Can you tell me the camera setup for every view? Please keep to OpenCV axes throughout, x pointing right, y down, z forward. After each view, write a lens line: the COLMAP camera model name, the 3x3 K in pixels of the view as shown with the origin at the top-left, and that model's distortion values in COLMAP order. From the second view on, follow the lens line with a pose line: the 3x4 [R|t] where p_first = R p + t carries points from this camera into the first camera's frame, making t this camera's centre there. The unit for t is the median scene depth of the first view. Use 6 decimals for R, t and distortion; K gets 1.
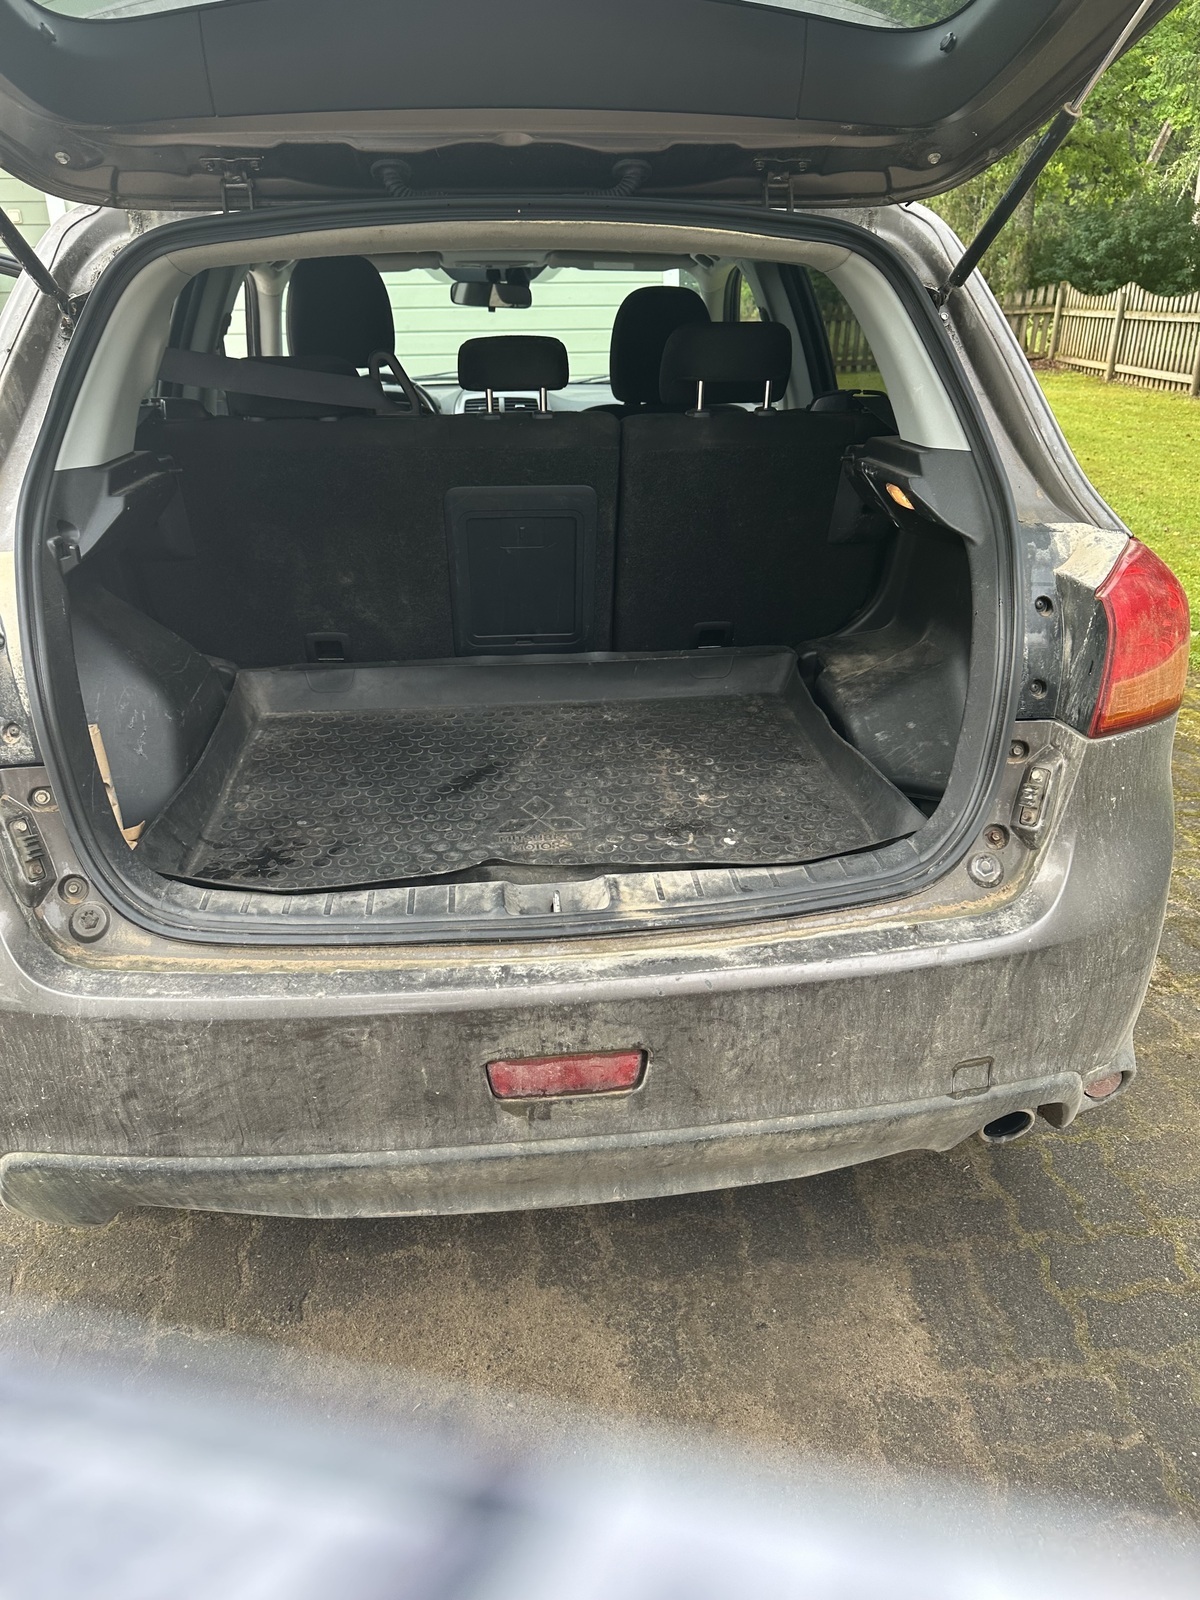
lens RADIAL K [[1157.2, 0, 714.2], [0, 1157.2, 838.0], [0, 0, 1]] dist [0.096277, -0.187541]
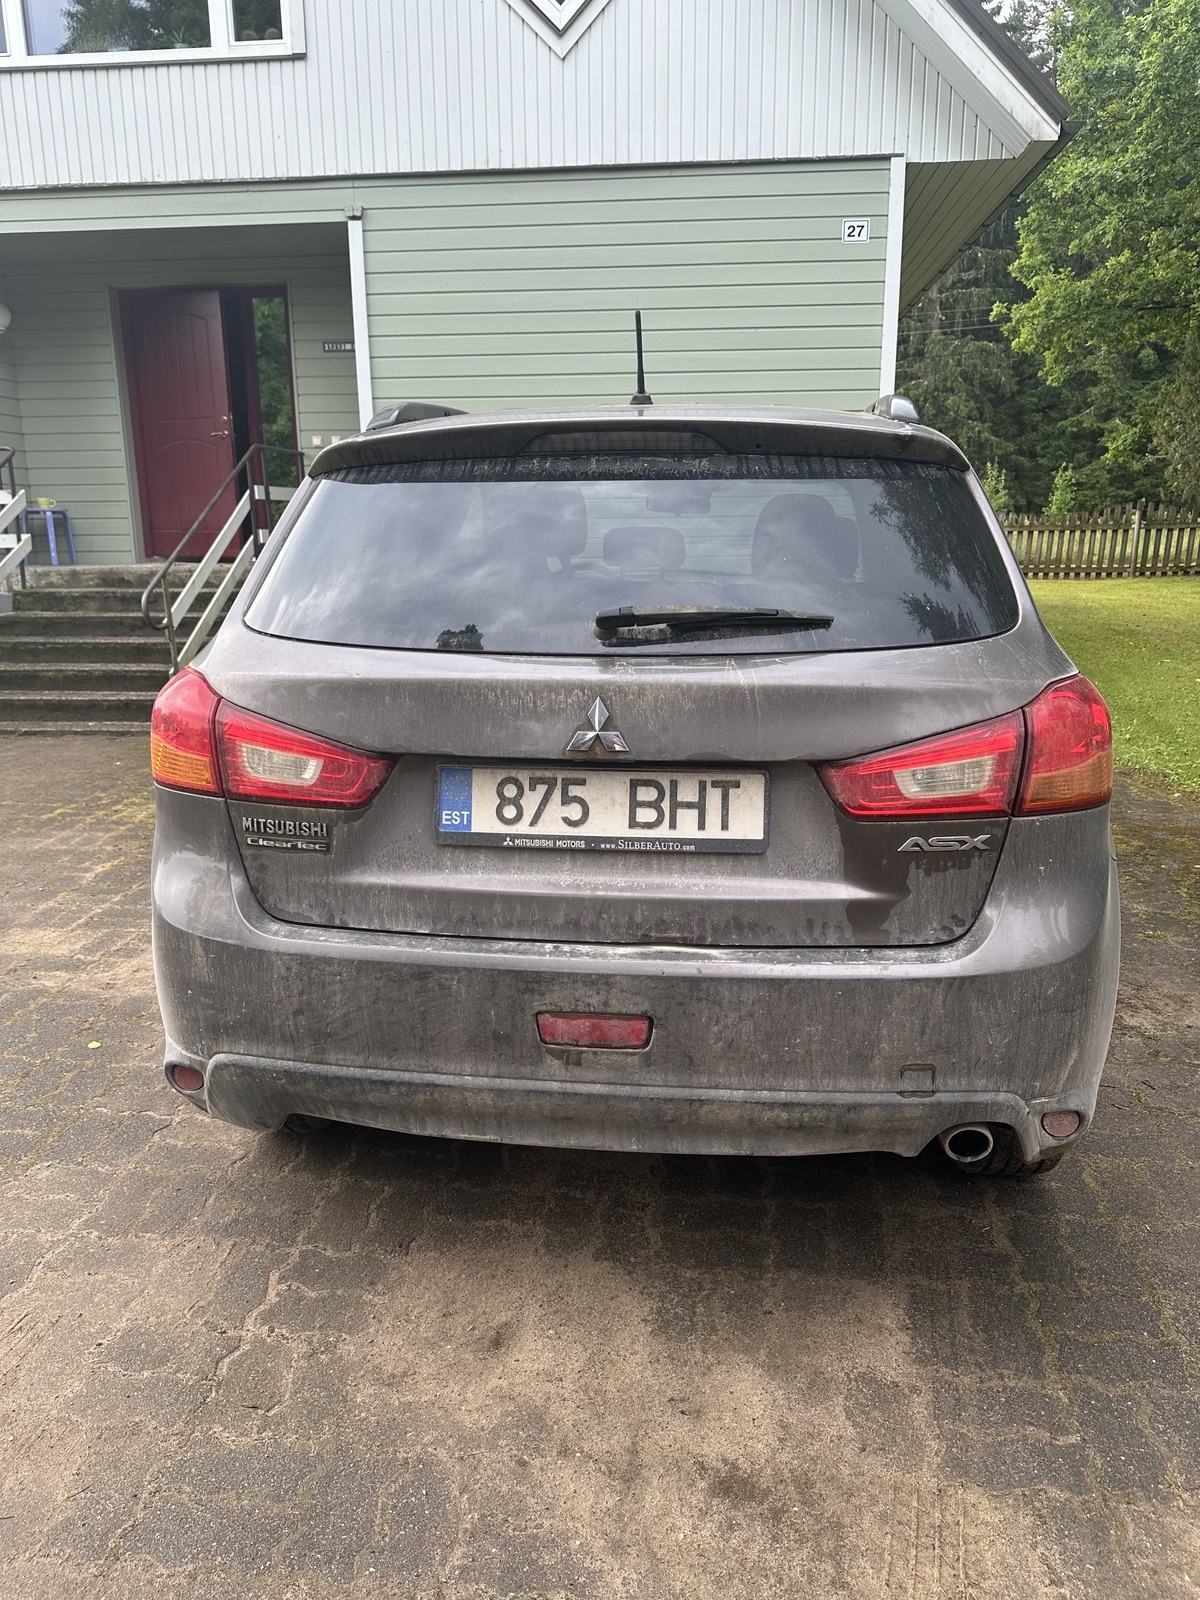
lens RADIAL K [[1157.2, 0, 714.2], [0, 1157.2, 838.0], [0, 0, 1]] dist [0.096277, -0.187541]
pose [[0.981056, 0.053509, -0.186187, 0.242935], [-0.081877, 0.985565, -0.148180, 0.162852], [0.175570, 0.160617, 0.971276, -0.324714]]
